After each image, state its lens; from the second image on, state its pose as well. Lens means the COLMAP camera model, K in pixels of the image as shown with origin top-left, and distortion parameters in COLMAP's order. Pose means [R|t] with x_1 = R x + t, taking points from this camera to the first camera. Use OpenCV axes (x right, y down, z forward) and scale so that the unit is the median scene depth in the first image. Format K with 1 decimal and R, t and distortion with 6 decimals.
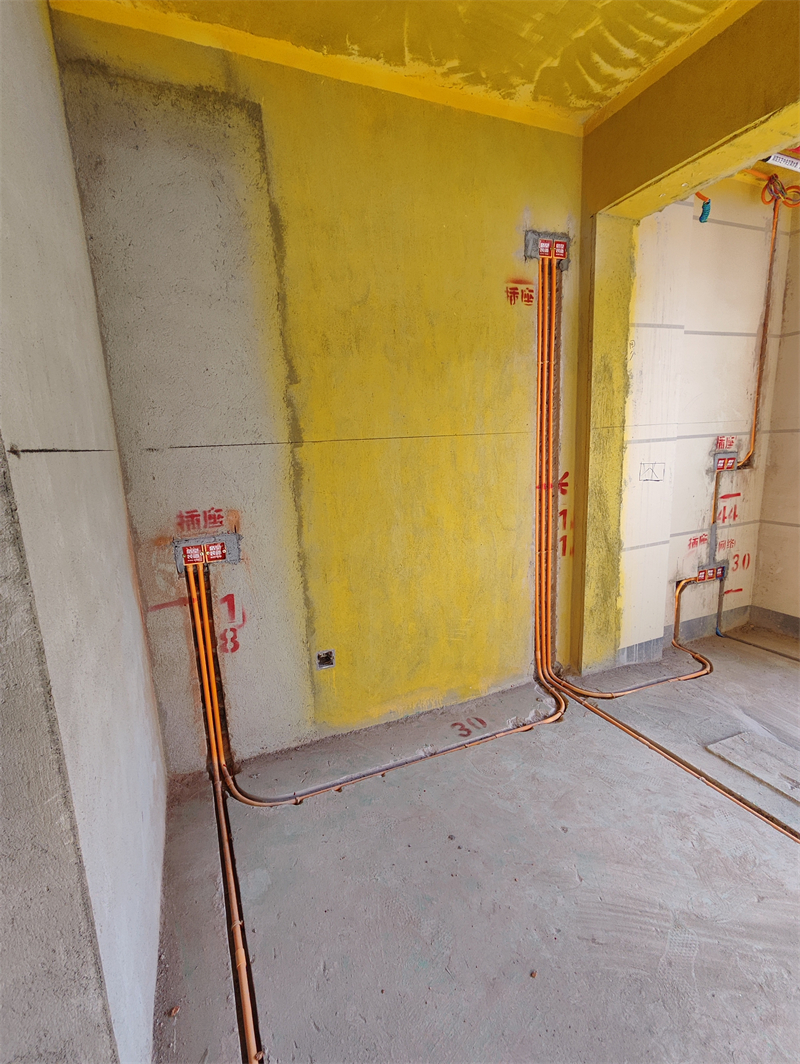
lens RADIAL K [[488.0, 0, 395.6], [0, 488.0, 537.8], [0, 0, 1]] dist [0.005050, 0.000219]
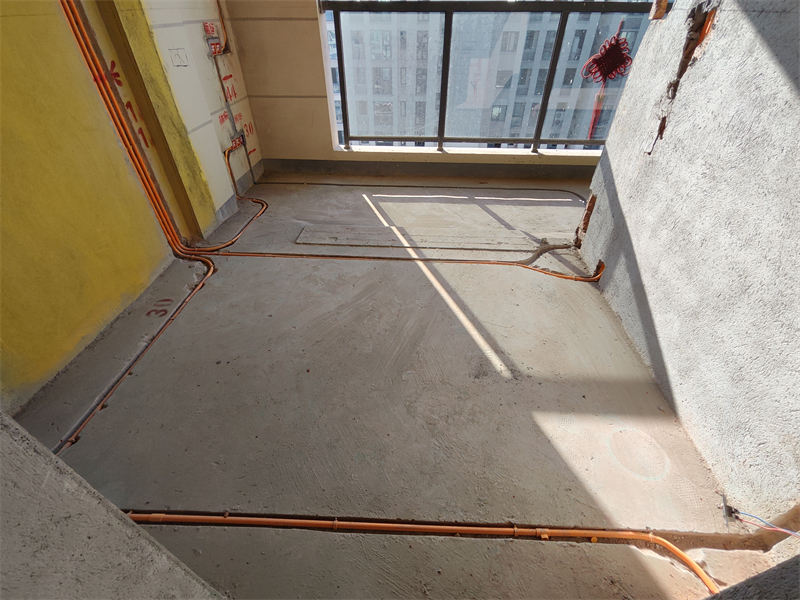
lens RADIAL K [[364.2, 0, 399.9], [0, 364.2, 314.1], [0, 0, 1]] dist [-0.004613, 0.007701]
pose [[0.435100, -0.543433, 0.717892, -0.234192], [0.156352, 0.830808, 0.534146, -0.003818], [-0.886703, -0.120163, 0.446451, 0.031702]]
